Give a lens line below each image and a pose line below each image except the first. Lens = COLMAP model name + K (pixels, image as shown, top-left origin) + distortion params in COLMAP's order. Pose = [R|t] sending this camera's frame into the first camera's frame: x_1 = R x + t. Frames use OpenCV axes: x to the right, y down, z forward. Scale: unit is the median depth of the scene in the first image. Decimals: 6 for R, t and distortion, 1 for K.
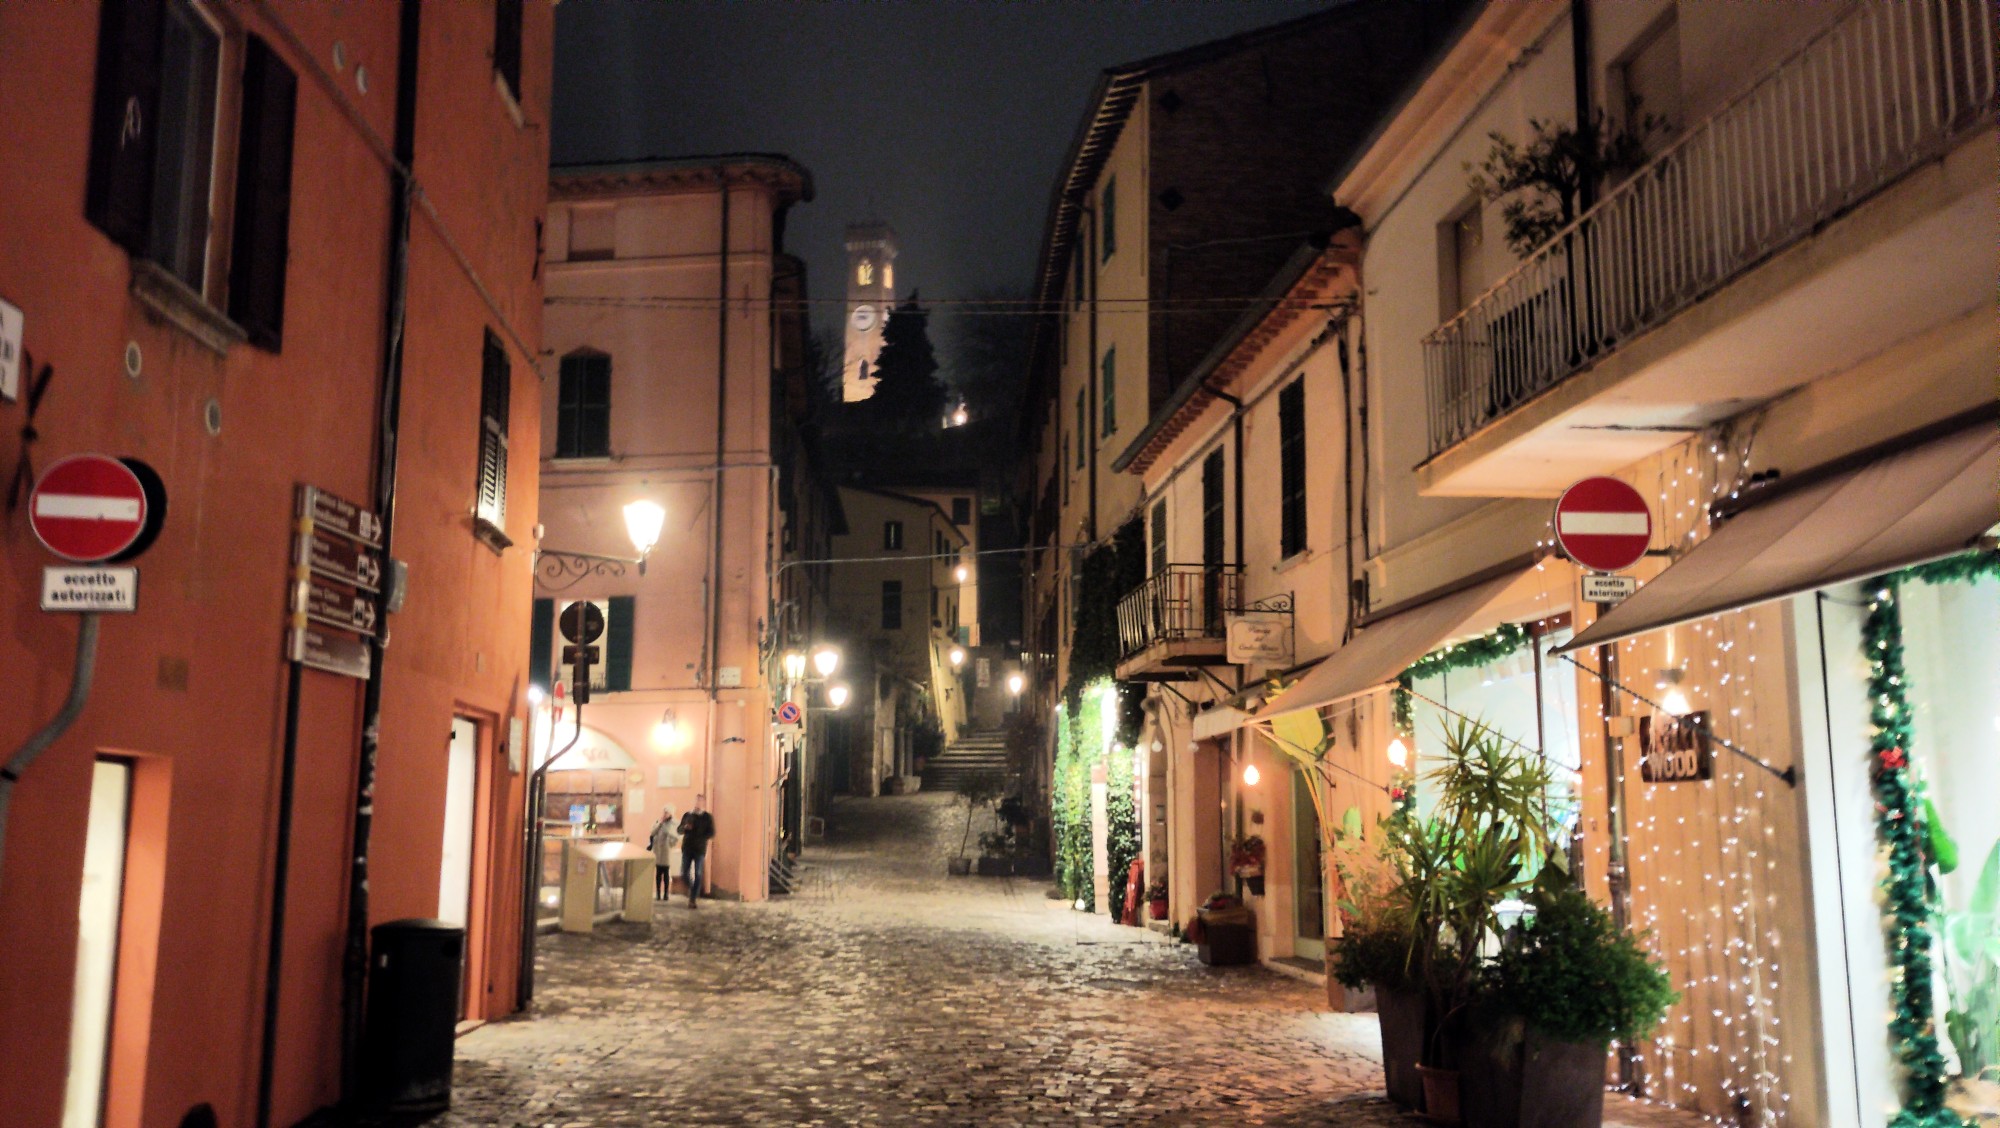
lens RADIAL K [[1686.4, 0, 1000.0], [0, 1686.4, 564.0], [0, 0, 1]] dist [0.020944, 0.015097]
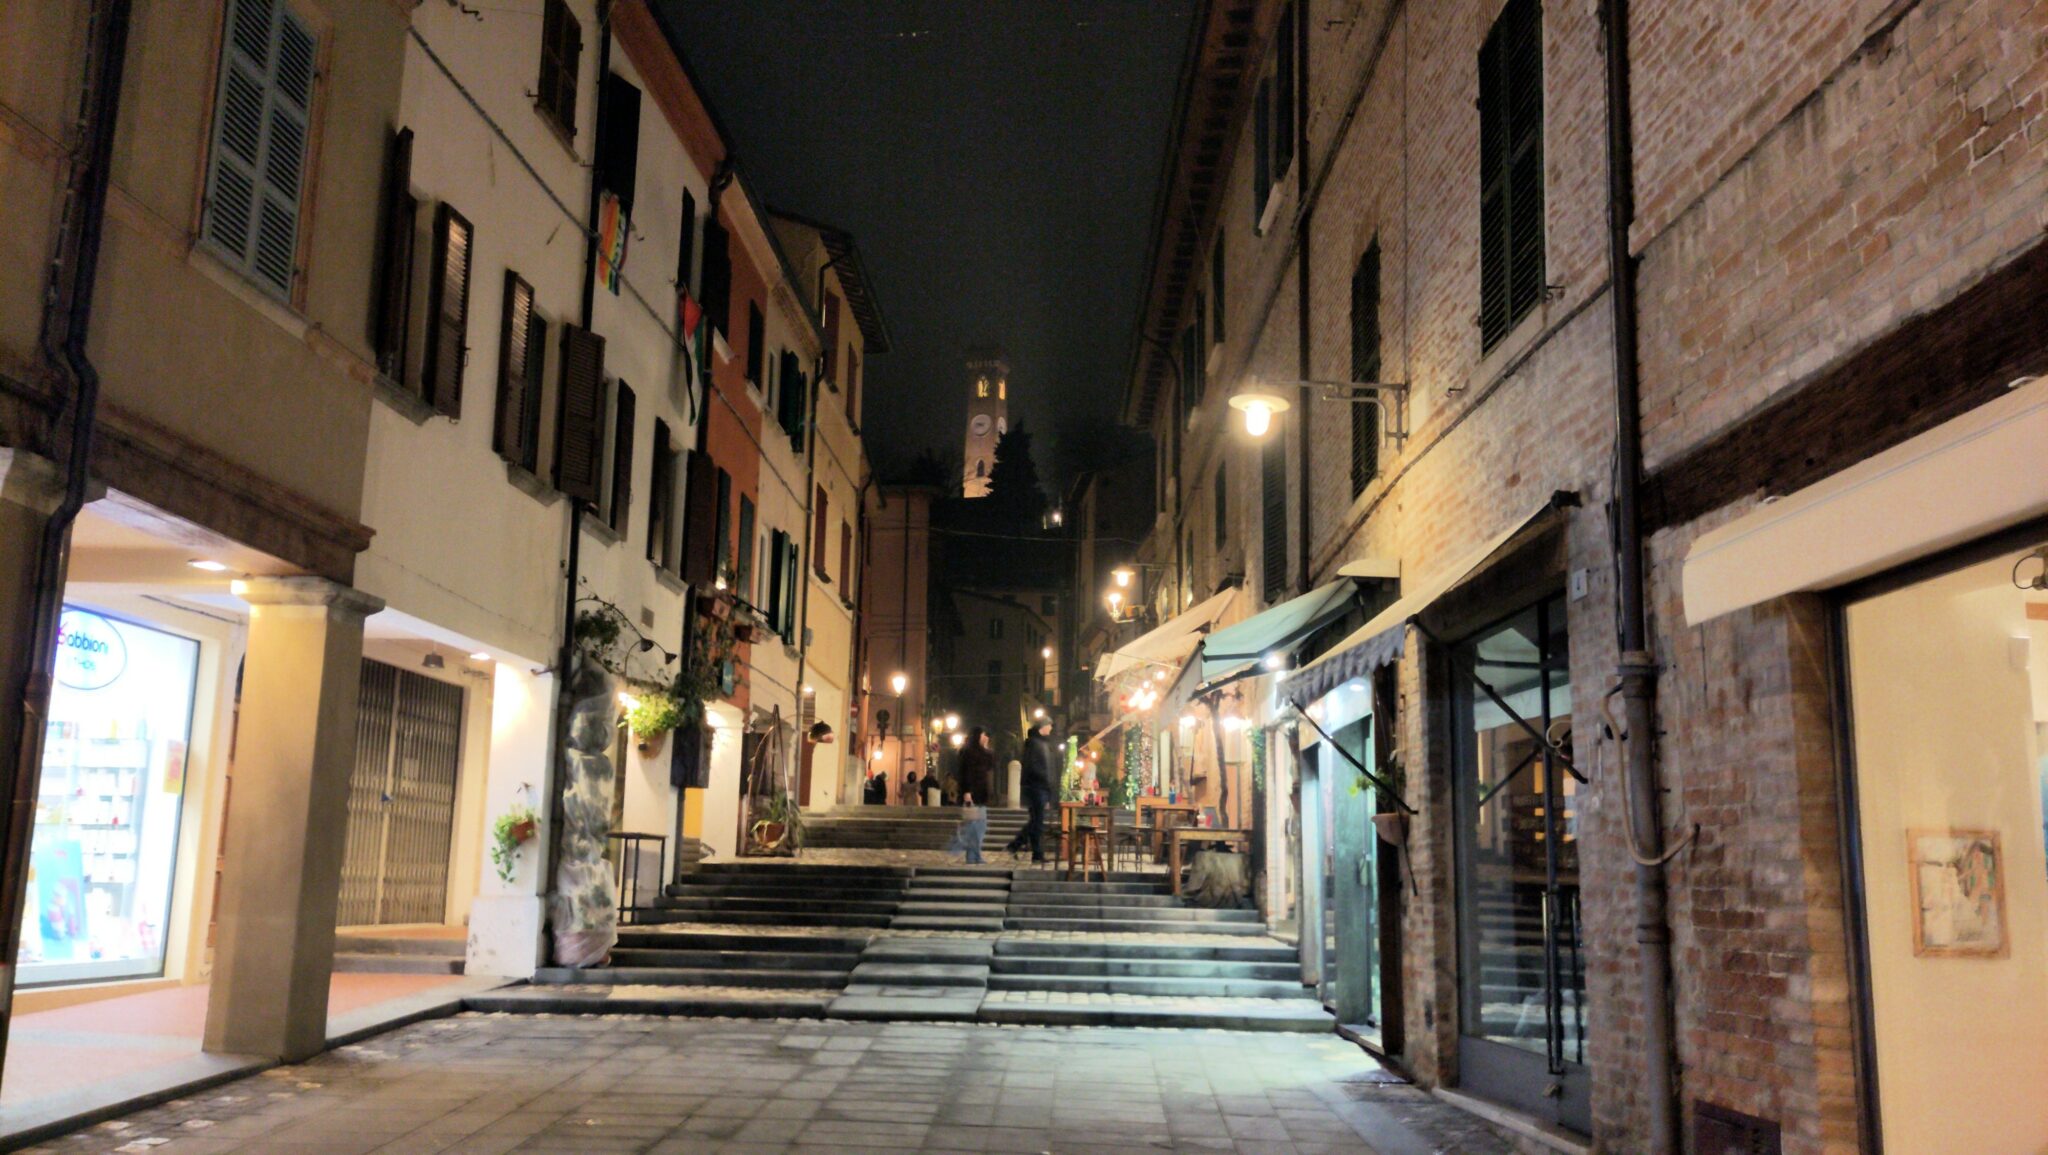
lens RADIAL K [[1726.9, 0, 1024.0], [0, 1726.9, 577.5], [0, 0, 1]] dist [0.020944, 0.015097]
pose [[0.998321, 0.011616, -0.056747, 0.040213], [-0.012603, 0.999775, -0.017066, -0.033234], [0.056536, 0.017752, 0.998243, -0.434575]]
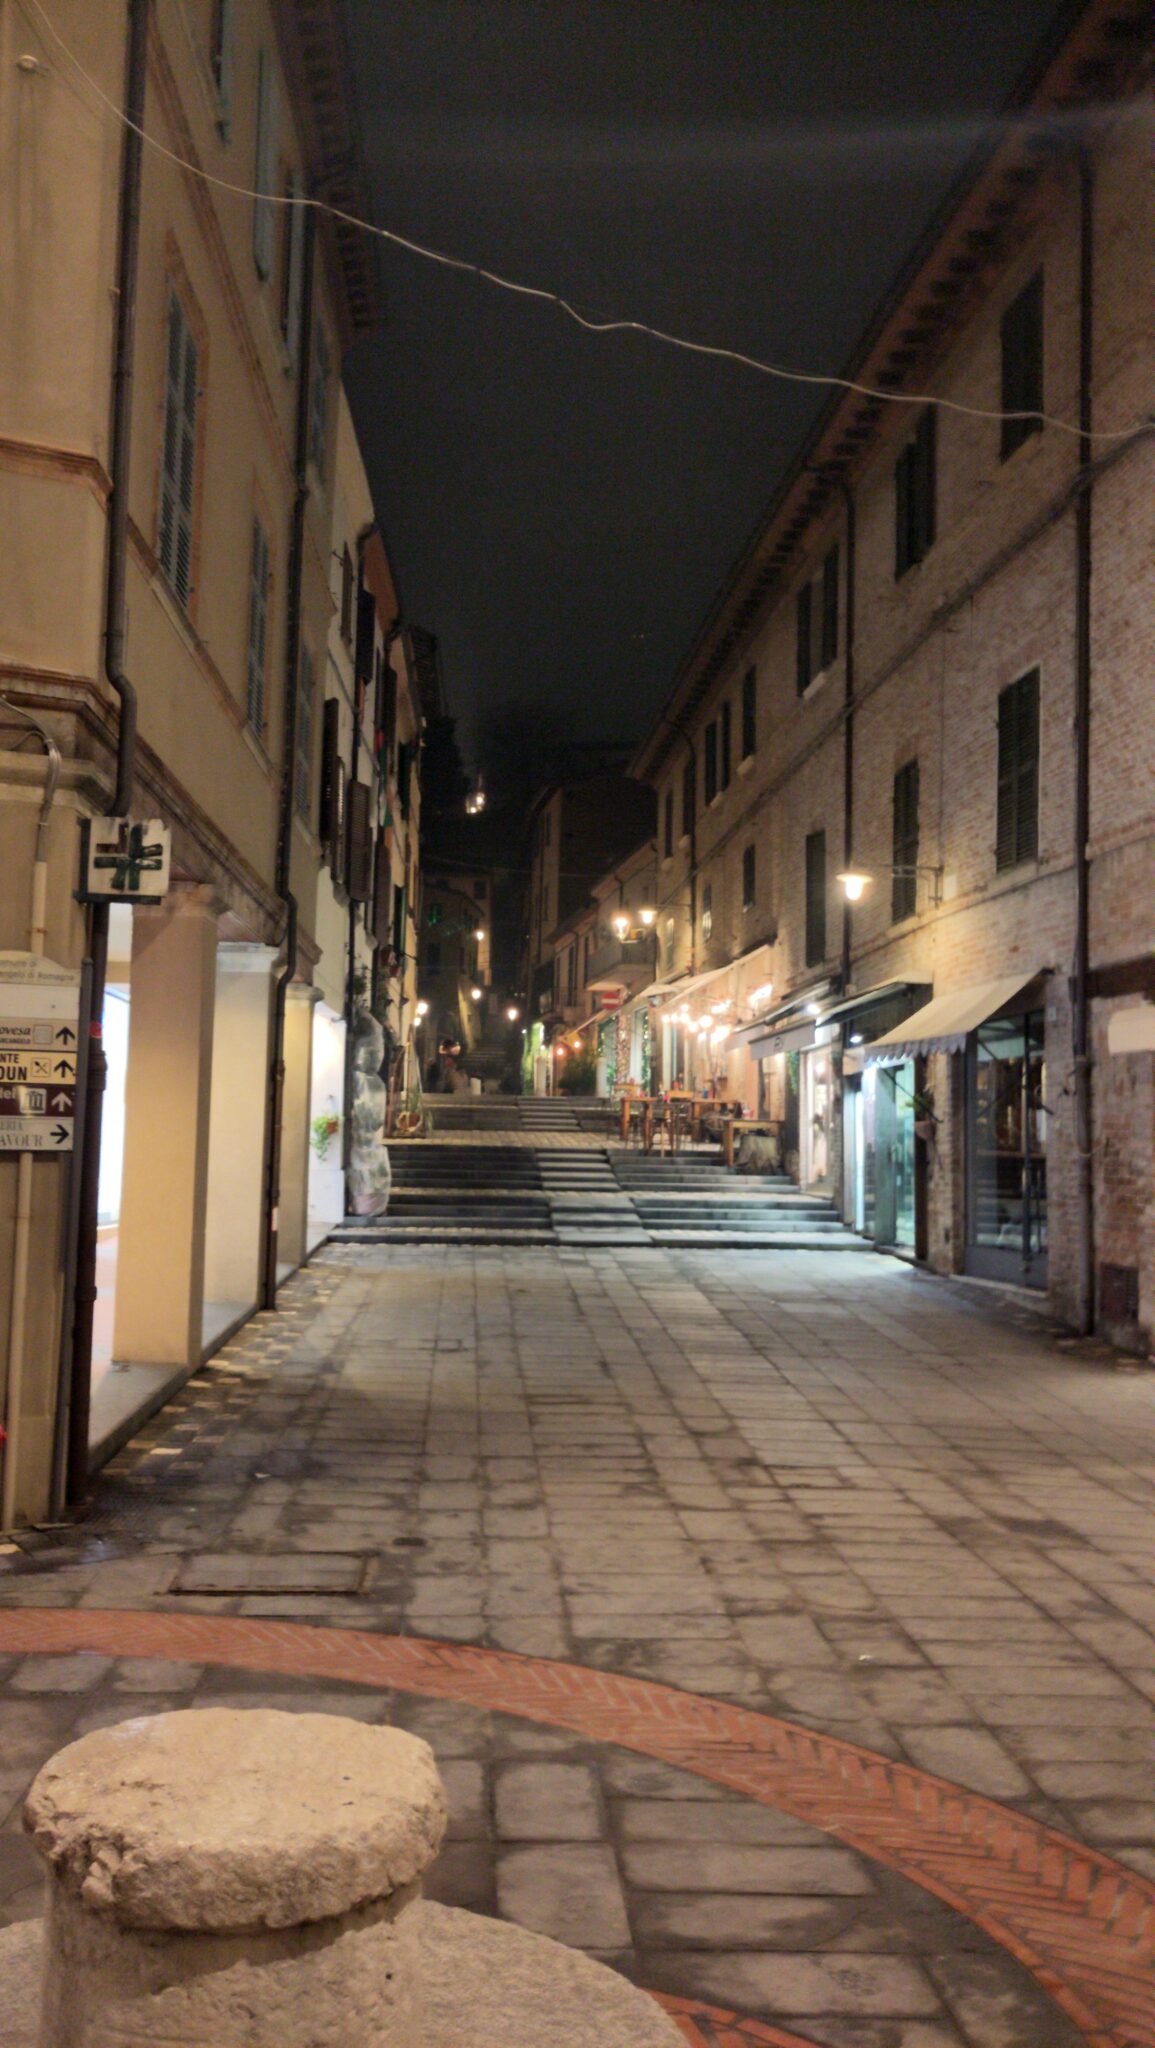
lens RADIAL K [[1726.9, 0, 577.5], [0, 1726.9, 1024.0], [0, 0, 1]] dist [0.020944, 0.015097]
pose [[0.999057, 0.020761, 0.038138, 0.006430], [-0.023920, 0.996150, 0.084337, -0.048614], [-0.036240, -0.085170, 0.995707, -0.523653]]
